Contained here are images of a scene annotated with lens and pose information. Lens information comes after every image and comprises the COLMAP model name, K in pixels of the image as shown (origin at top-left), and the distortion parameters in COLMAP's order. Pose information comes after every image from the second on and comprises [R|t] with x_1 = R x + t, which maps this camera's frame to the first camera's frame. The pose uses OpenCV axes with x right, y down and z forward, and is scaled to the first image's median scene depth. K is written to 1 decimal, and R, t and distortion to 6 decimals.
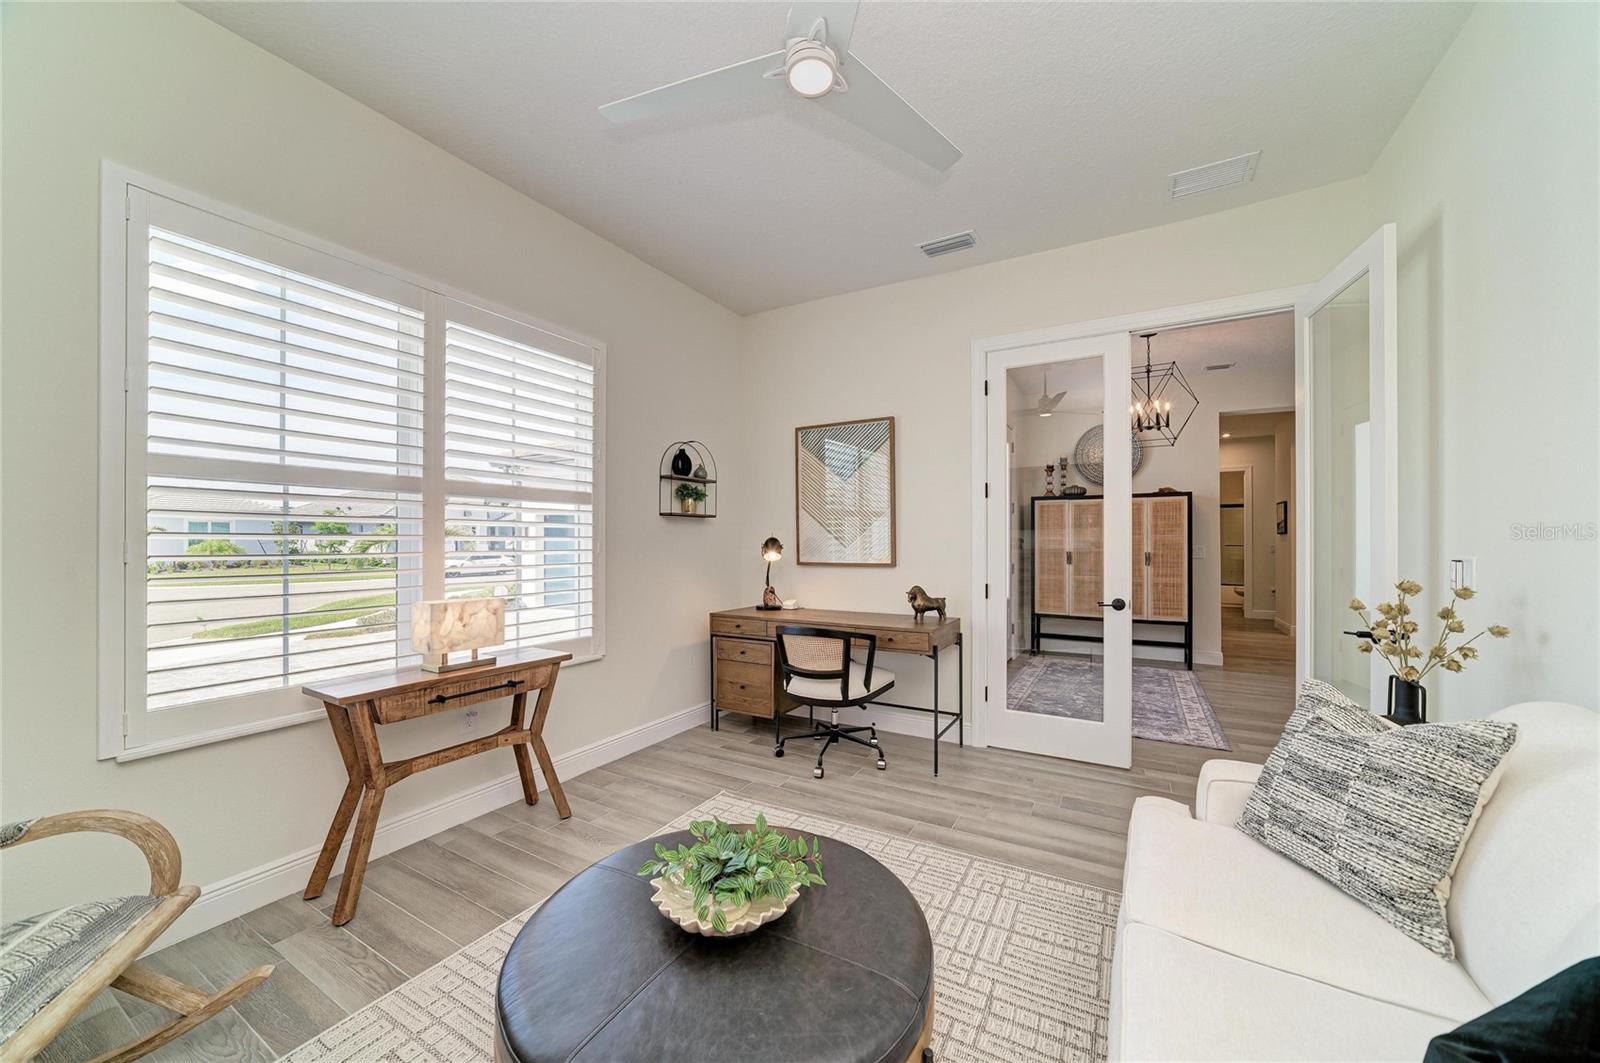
lens RADIAL K [[579.9, 0, 808.0], [0, 579.9, 537.9], [0, 0, 1]] dist [-0.003558, 0.001221]
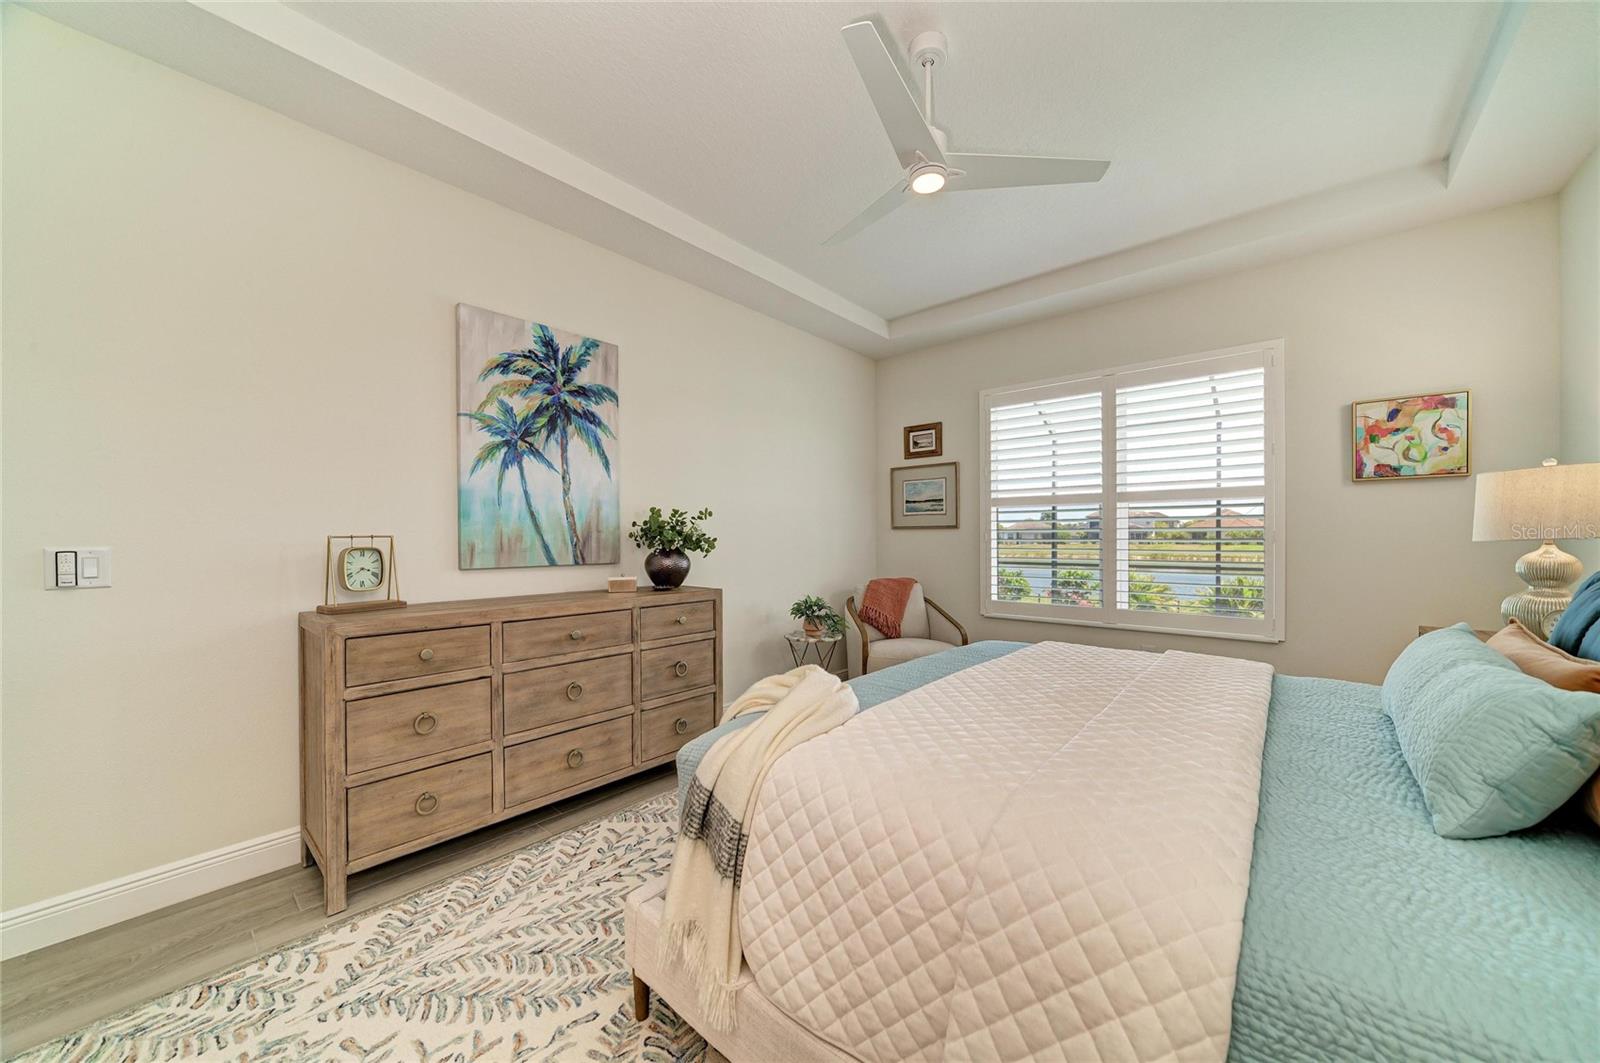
lens RADIAL K [[579.9, 0, 810.2], [0, 579.9, 539.4], [0, 0, 1]] dist [-0.003558, 0.001221]
pose [[-0.175029, -0.009863, -0.984514, 1.083377], [-0.004787, 0.999947, -0.009167, 0.045083], [0.984552, 0.003109, -0.175067, 0.482930]]
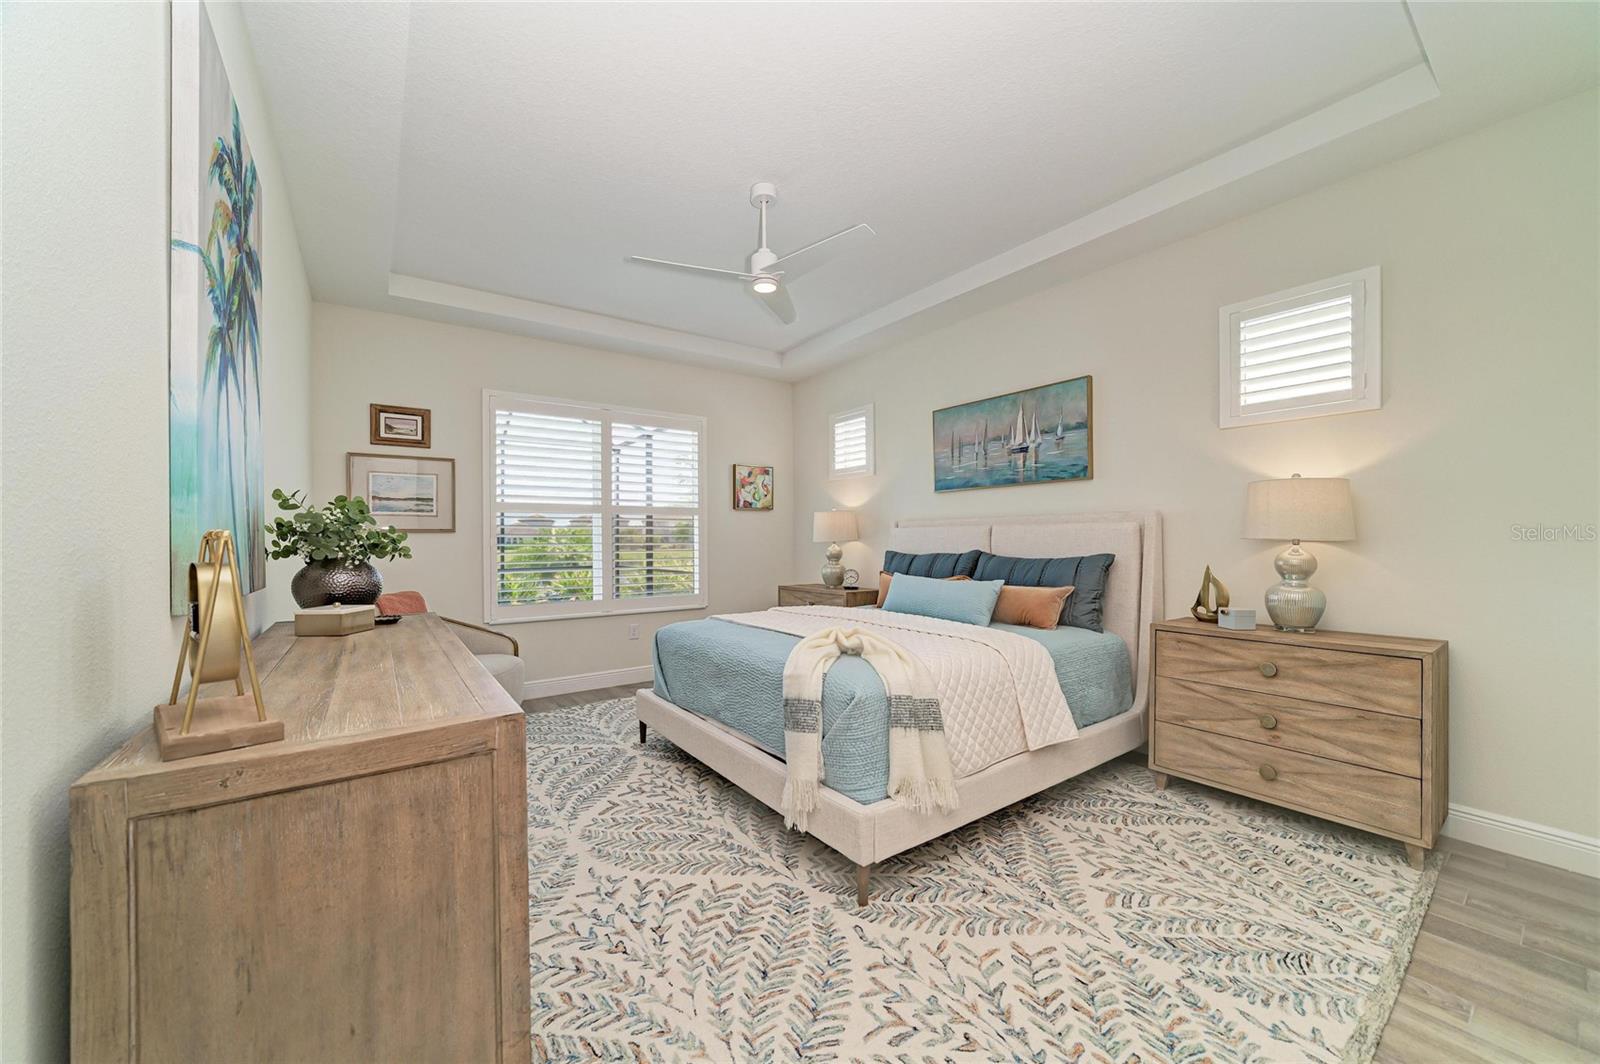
lens RADIAL K [[579.9, 0, 808.9], [0, 579.9, 543.9], [0, 0, 1]] dist [-0.003558, 0.001221]
pose [[0.920775, -0.019218, -0.389619, 0.761715], [0.020057, 0.999797, -0.001914, 0.047350], [0.389577, -0.006052, 0.920974, -0.555597]]
